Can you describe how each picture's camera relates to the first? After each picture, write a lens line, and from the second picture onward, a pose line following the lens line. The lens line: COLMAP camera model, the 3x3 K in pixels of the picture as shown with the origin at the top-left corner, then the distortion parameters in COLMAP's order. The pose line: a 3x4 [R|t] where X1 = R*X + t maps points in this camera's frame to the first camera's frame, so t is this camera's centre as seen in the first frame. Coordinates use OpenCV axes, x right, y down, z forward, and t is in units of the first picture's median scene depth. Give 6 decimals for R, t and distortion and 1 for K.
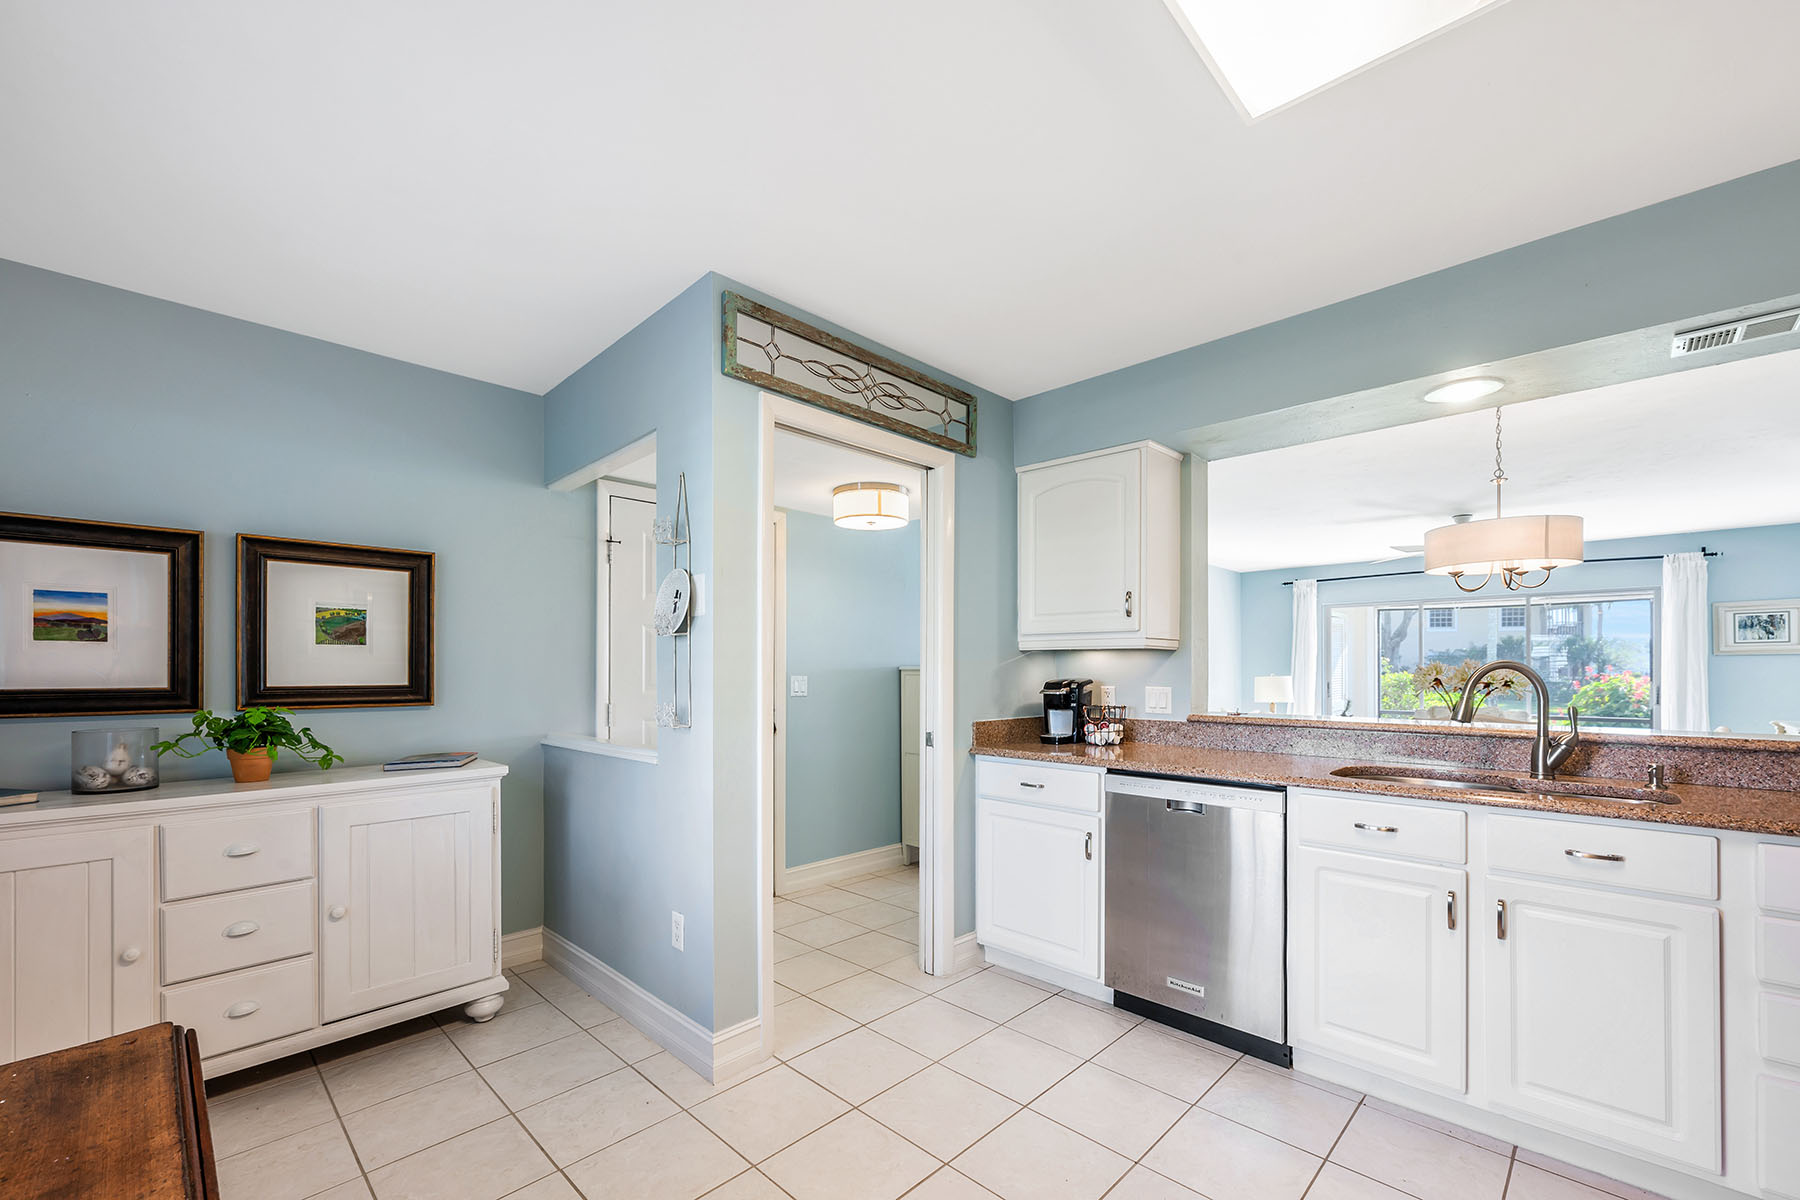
lens RADIAL K [[737.2, 0, 905.7], [0, 737.2, 668.5], [0, 0, 1]] dist [0.001771, 0.000146]
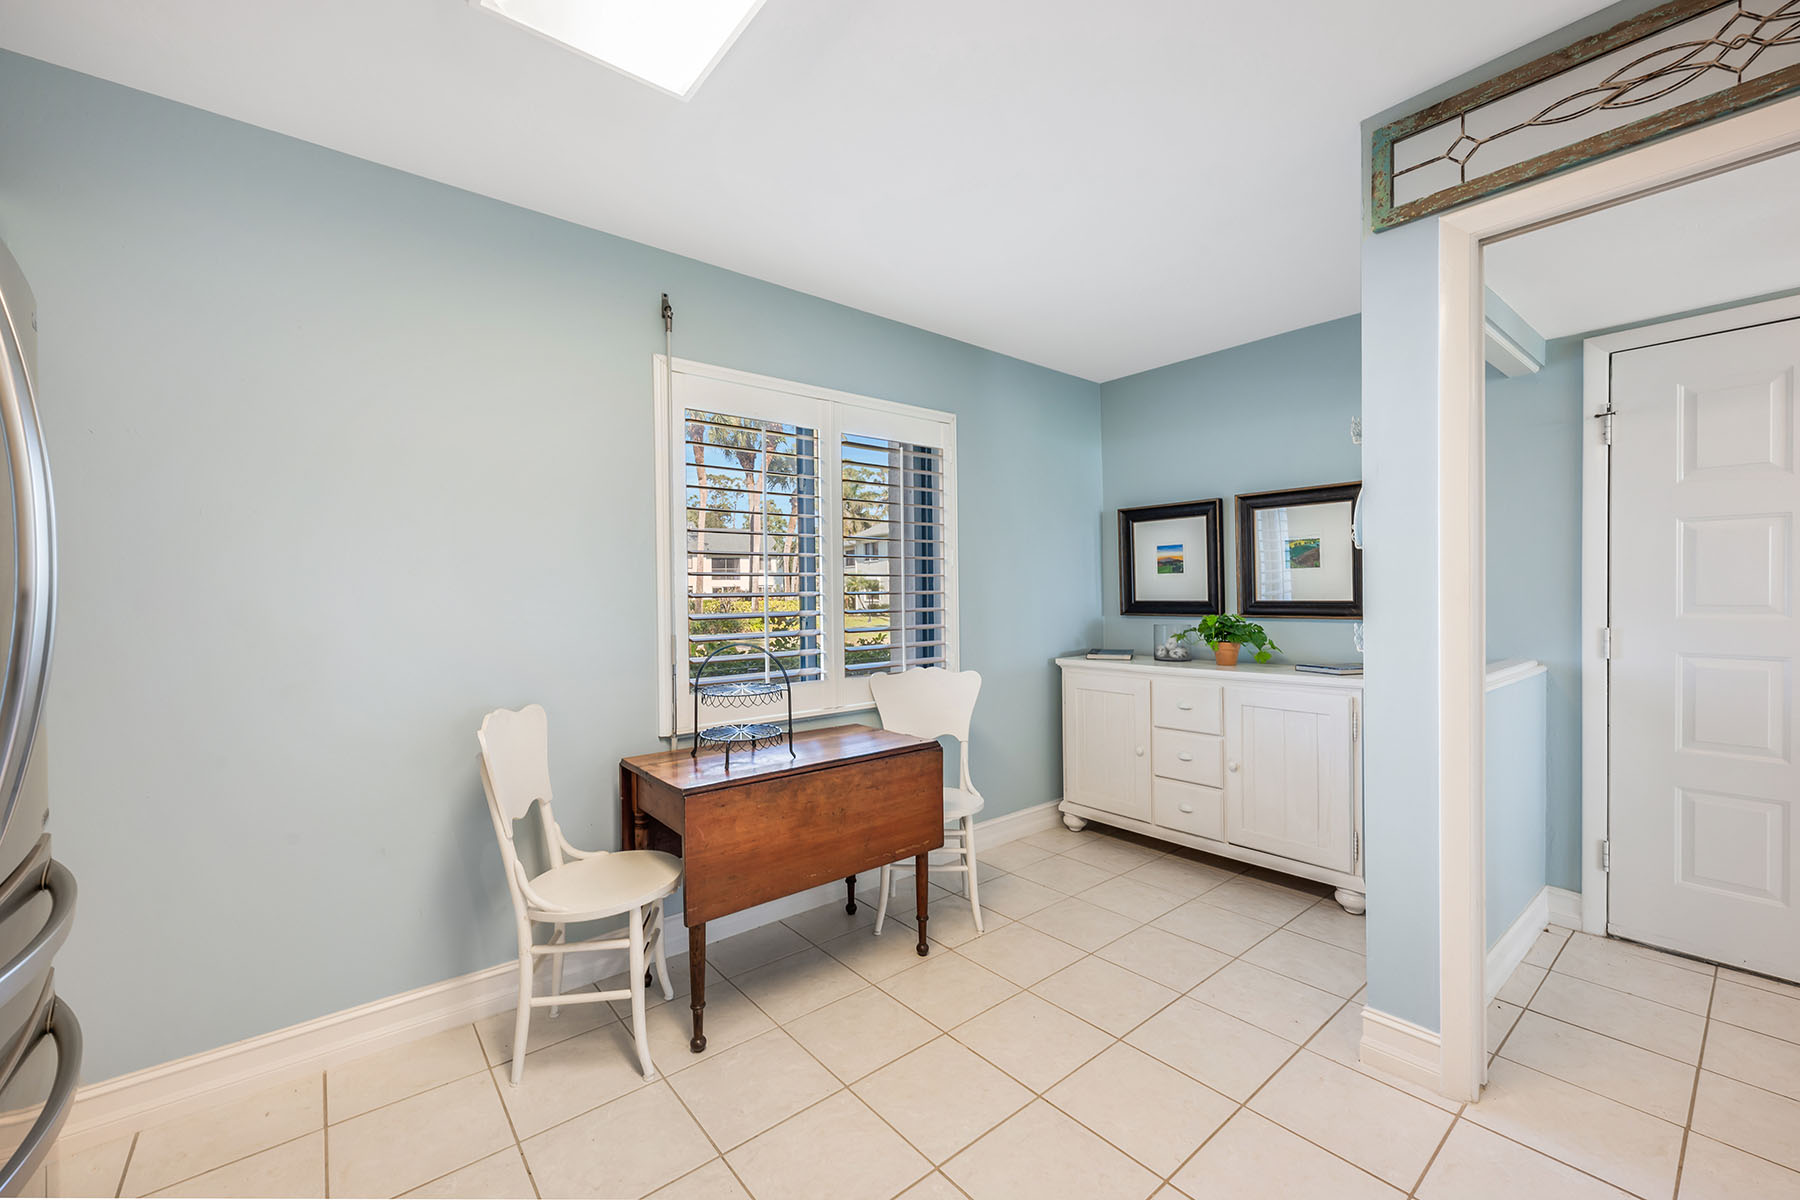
lens RADIAL K [[725.1, 0, 907.5], [0, 725.1, 604.9], [0, 0, 1]] dist [0.000248, -0.000172]
pose [[-0.112404, 0.016535, -0.993525, 0.603863], [0.013121, 0.999799, 0.015154, 0.003006], [0.993576, -0.011333, -0.112598, 0.529623]]
